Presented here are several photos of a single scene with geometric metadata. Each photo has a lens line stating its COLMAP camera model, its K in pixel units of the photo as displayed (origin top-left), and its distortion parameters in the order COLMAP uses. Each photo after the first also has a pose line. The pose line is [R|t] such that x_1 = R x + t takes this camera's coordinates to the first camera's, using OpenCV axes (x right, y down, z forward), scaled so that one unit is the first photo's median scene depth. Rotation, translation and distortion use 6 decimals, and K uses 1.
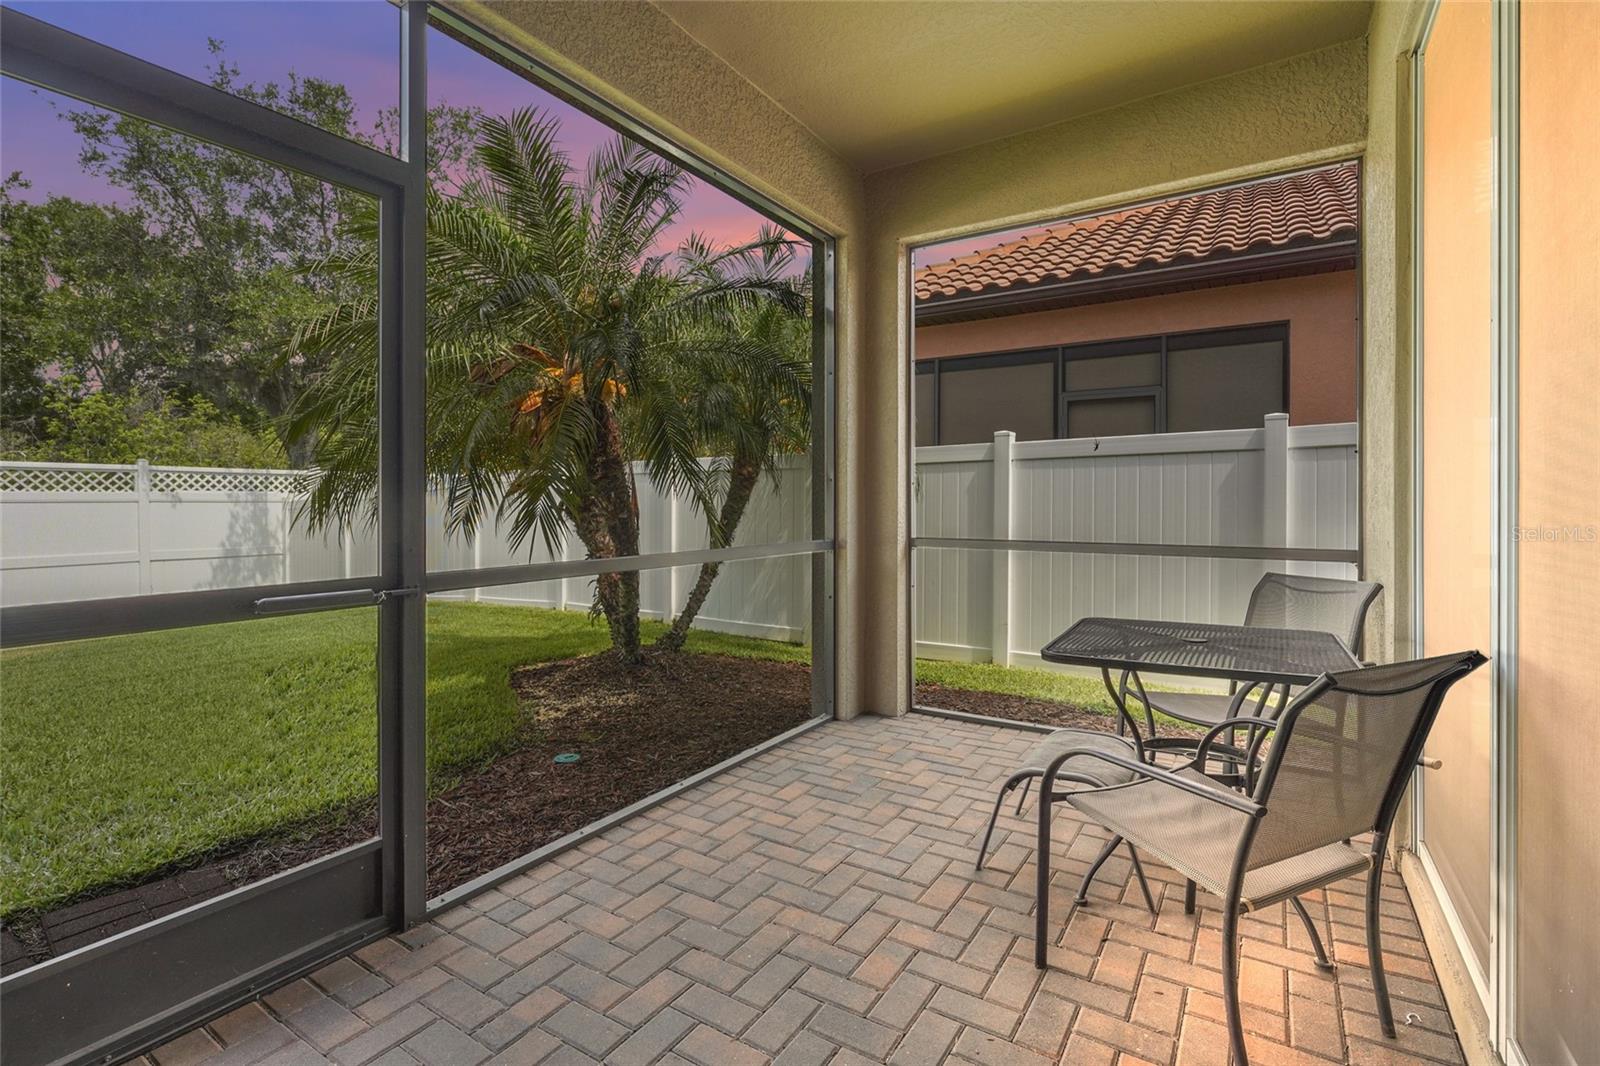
lens RADIAL K [[725.8, 0, 802.3], [0, 725.8, 507.1], [0, 0, 1]] dist [-0.001912, -0.000339]
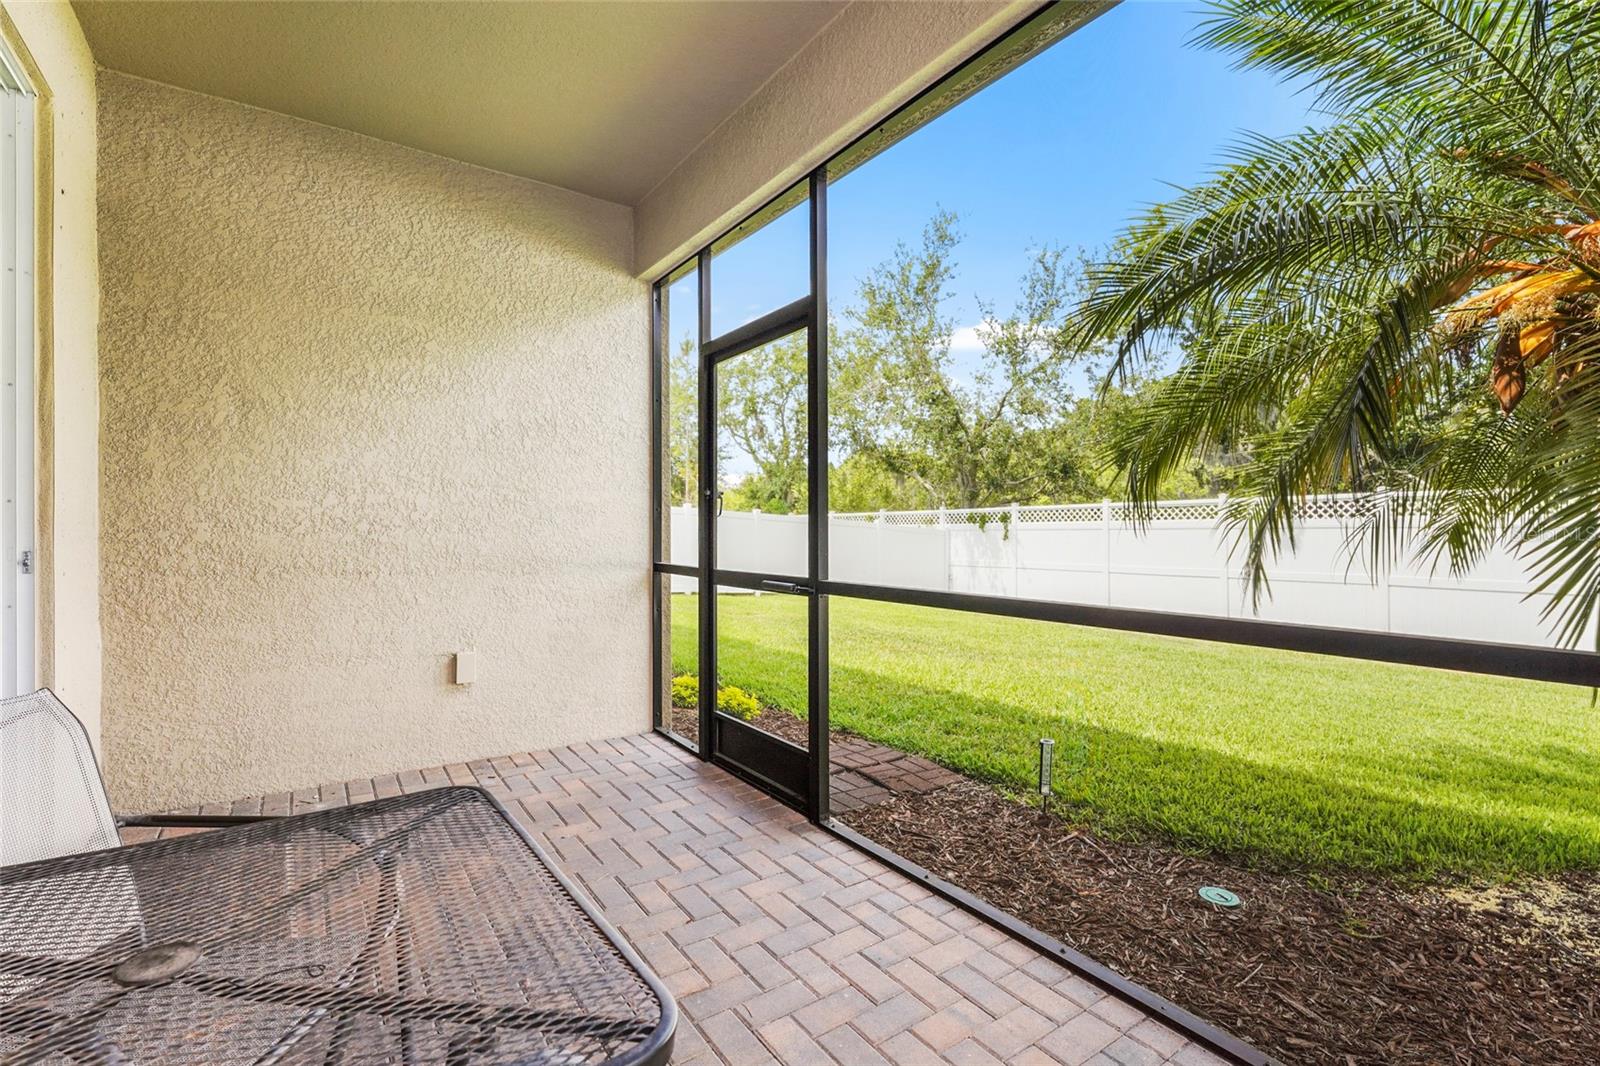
lens RADIAL K [[726.2, 0, 800.0], [0, 726.2, 533.0], [0, 0, 1]] dist [-0.001230, -0.000374]
pose [[-0.380319, 0.006178, -0.924835, 0.538767], [-0.003840, 0.999959, 0.008259, -0.006838], [0.924847, 0.006692, -0.380279, 1.022938]]
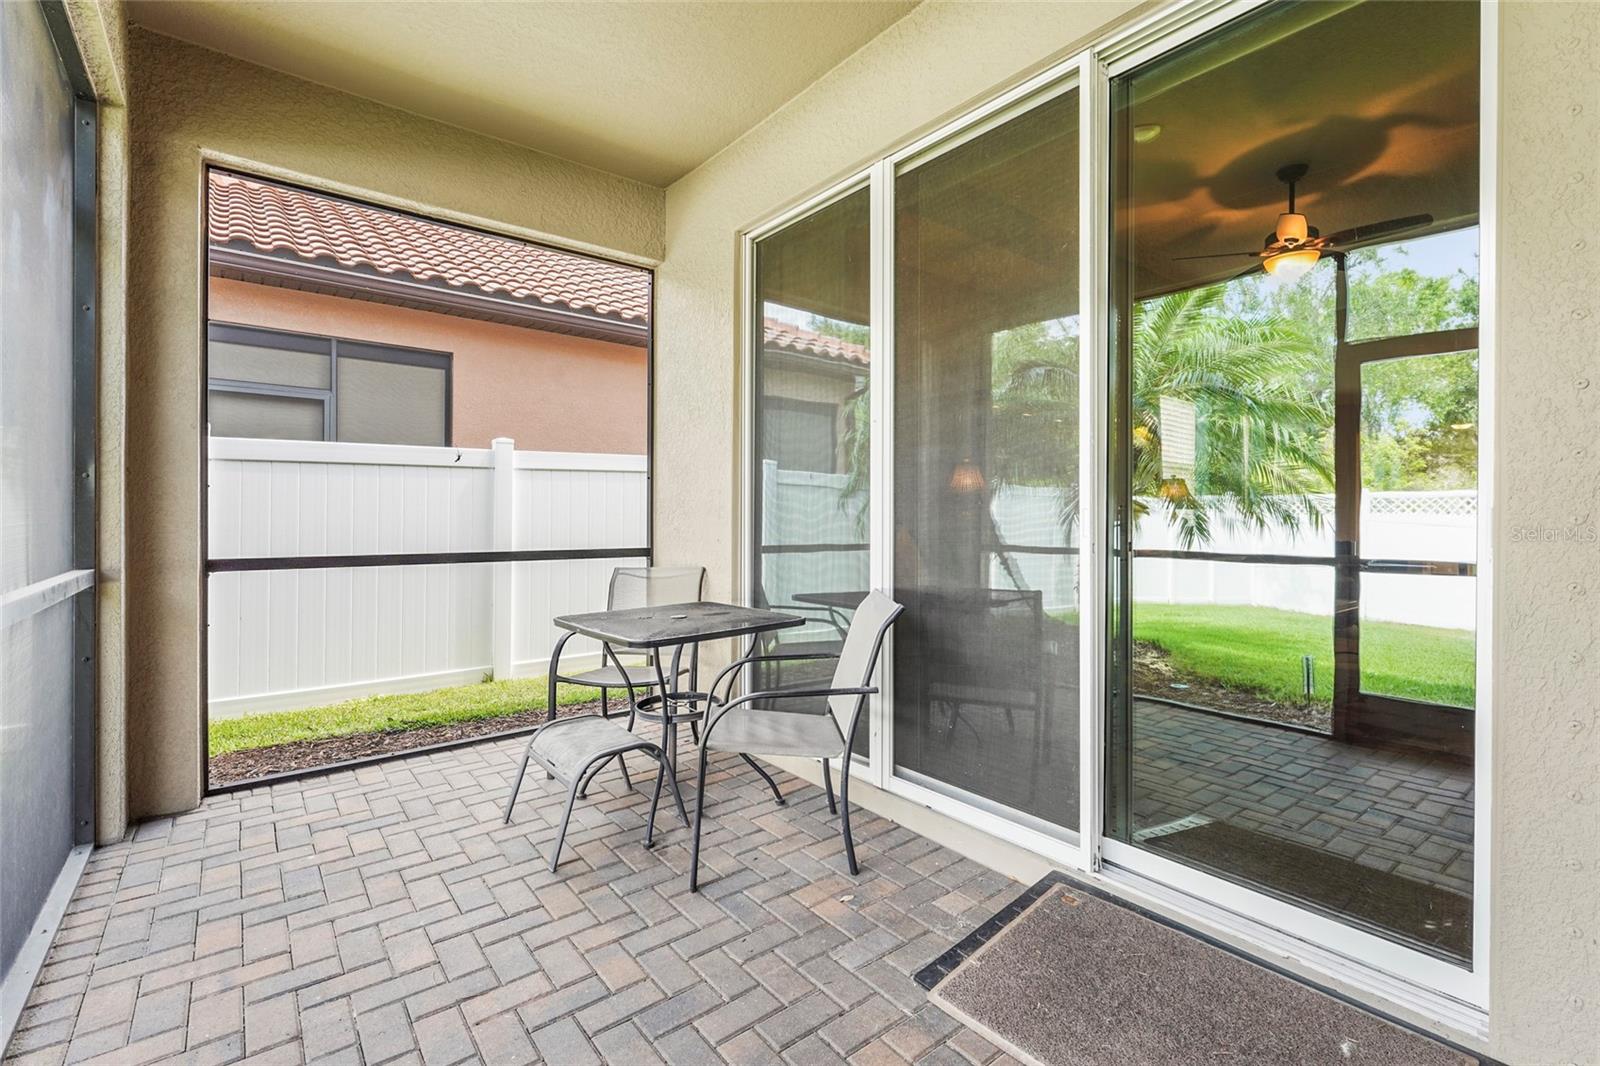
lens RADIAL K [[725.8, 0, 793.0], [0, 725.8, 509.8], [0, 0, 1]] dist [0.000370, -0.000103]
pose [[0.329731, 0.008679, 0.944035, -0.475764], [0.004605, 0.999931, -0.010802, 0.004413], [-0.944064, 0.007909, 0.329669, 0.267671]]
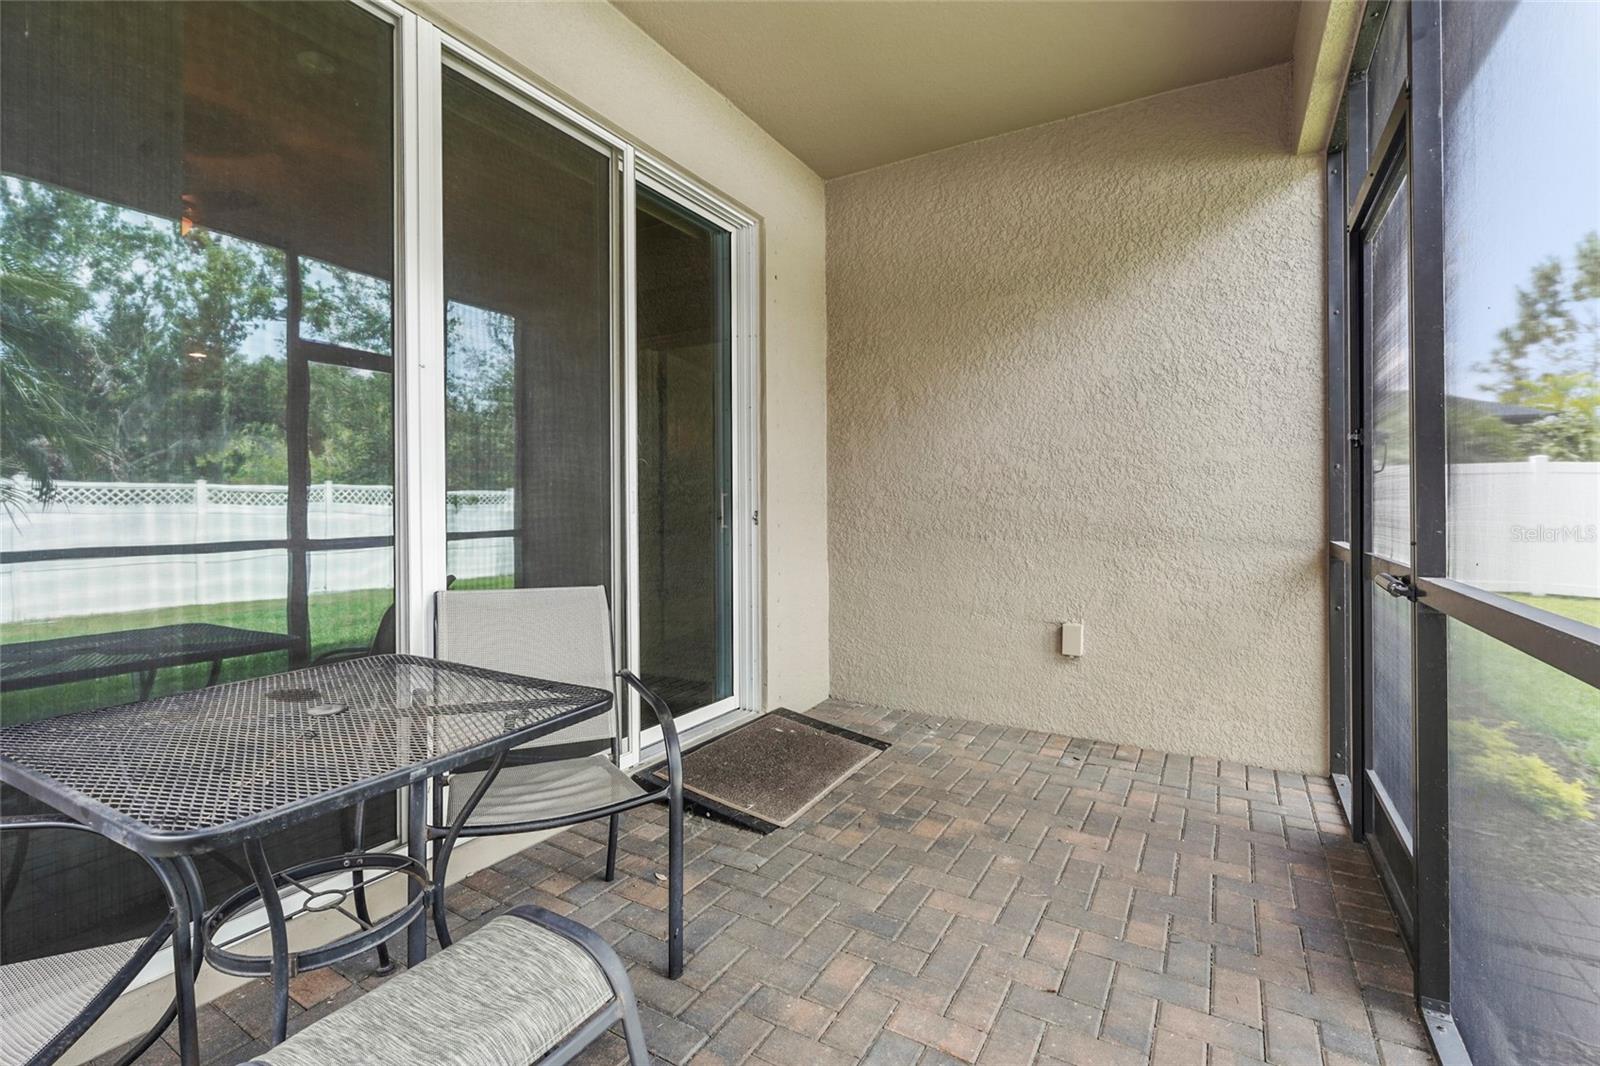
lens RADIAL K [[725.8, 0, 793.0], [0, 725.8, 509.8], [0, 0, 1]] dist [0.000370, -0.000103]
pose [[-0.999085, 0.002281, -0.042715, 0.130229], [0.001883, 0.999954, 0.009353, 0.009218], [0.042735, 0.009264, -0.999044, 1.197563]]
